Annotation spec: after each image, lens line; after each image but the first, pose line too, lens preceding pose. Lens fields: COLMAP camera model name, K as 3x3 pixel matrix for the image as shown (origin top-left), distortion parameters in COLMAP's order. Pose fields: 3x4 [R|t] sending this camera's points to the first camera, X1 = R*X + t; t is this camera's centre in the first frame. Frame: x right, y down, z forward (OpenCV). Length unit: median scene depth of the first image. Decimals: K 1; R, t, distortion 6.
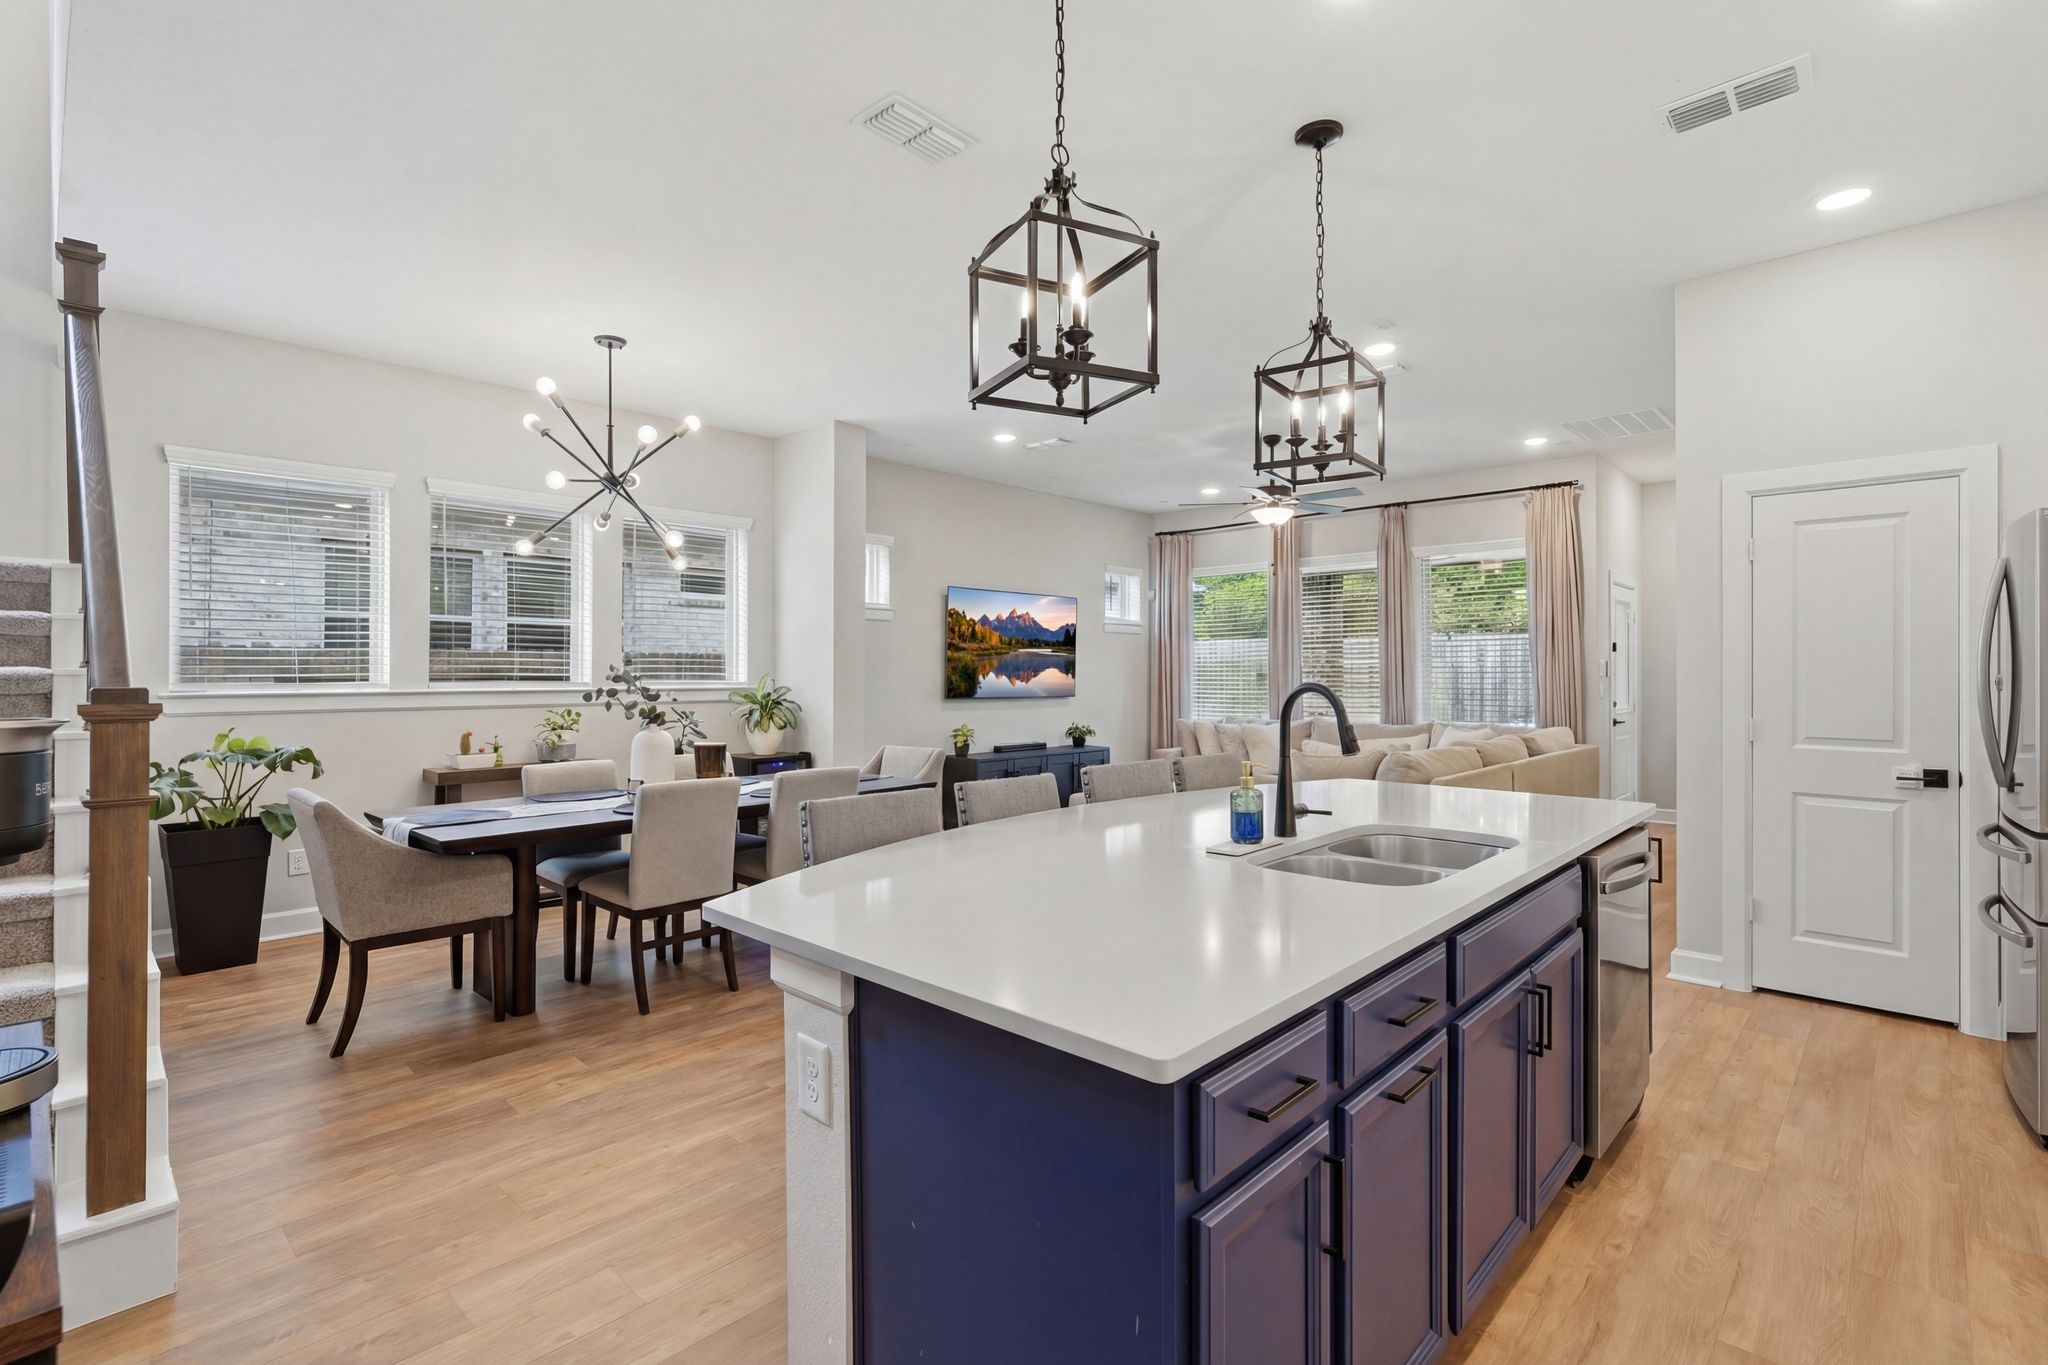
lens RADIAL K [[933.4, 0, 1024.0], [0, 933.4, 682.5], [0, 0, 1]] dist [0.001089, 0.000231]
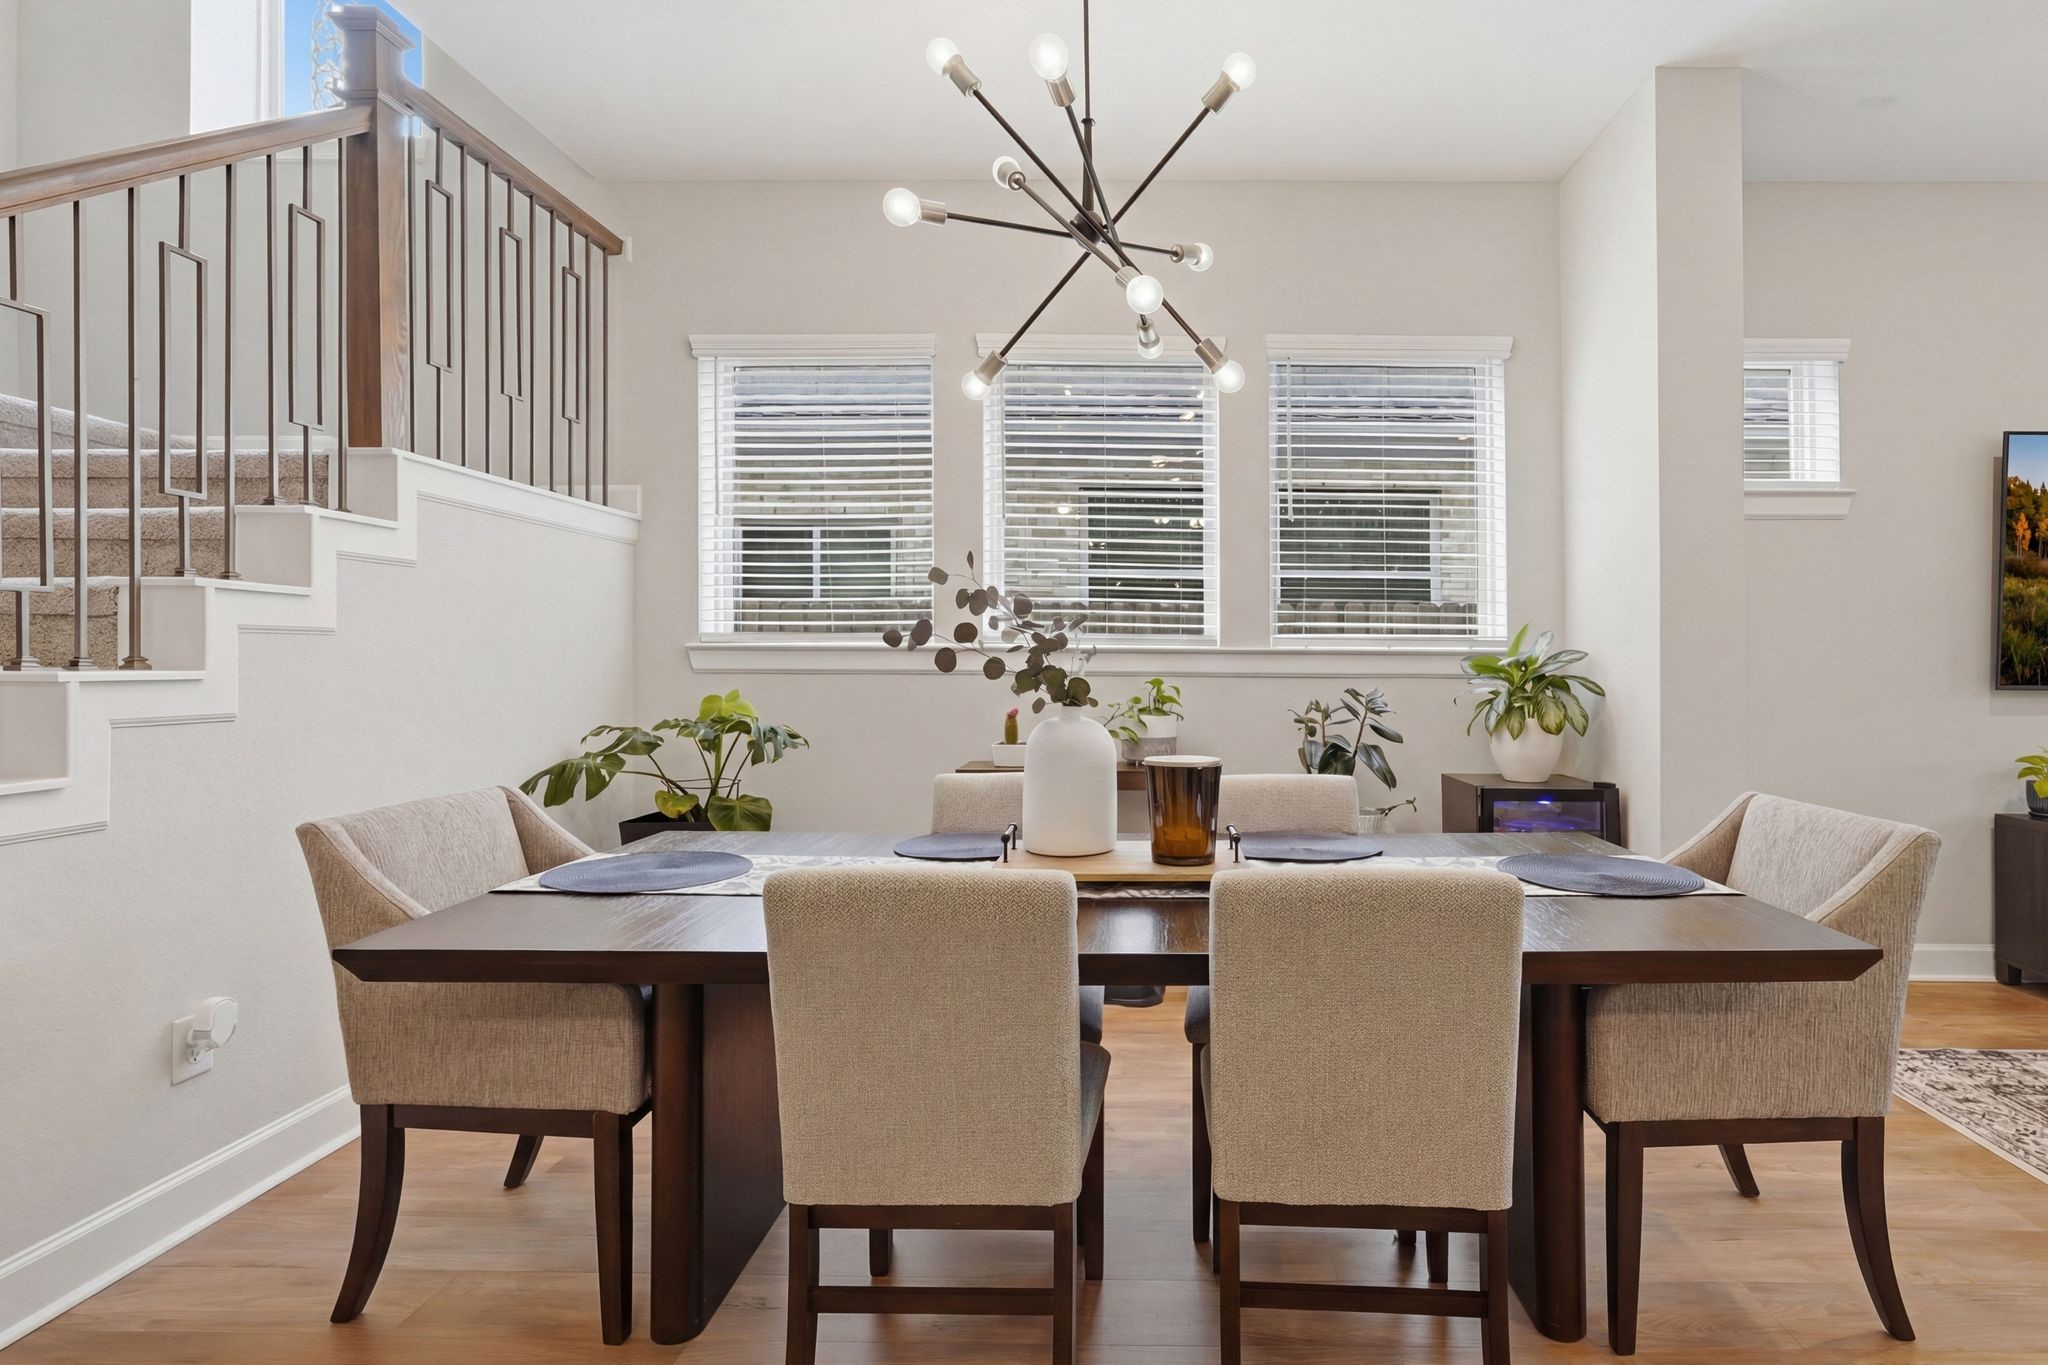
lens RADIAL K [[1105.4, 0, 1024.3], [0, 1105.4, 629.5], [0, 0, 1]] dist [-0.011762, -0.000003]
pose [[0.673935, -0.003605, -0.738782, -0.013571], [-0.016510, 0.999665, -0.019939, 0.010535], [0.738606, 0.025635, 0.673650, 0.395171]]
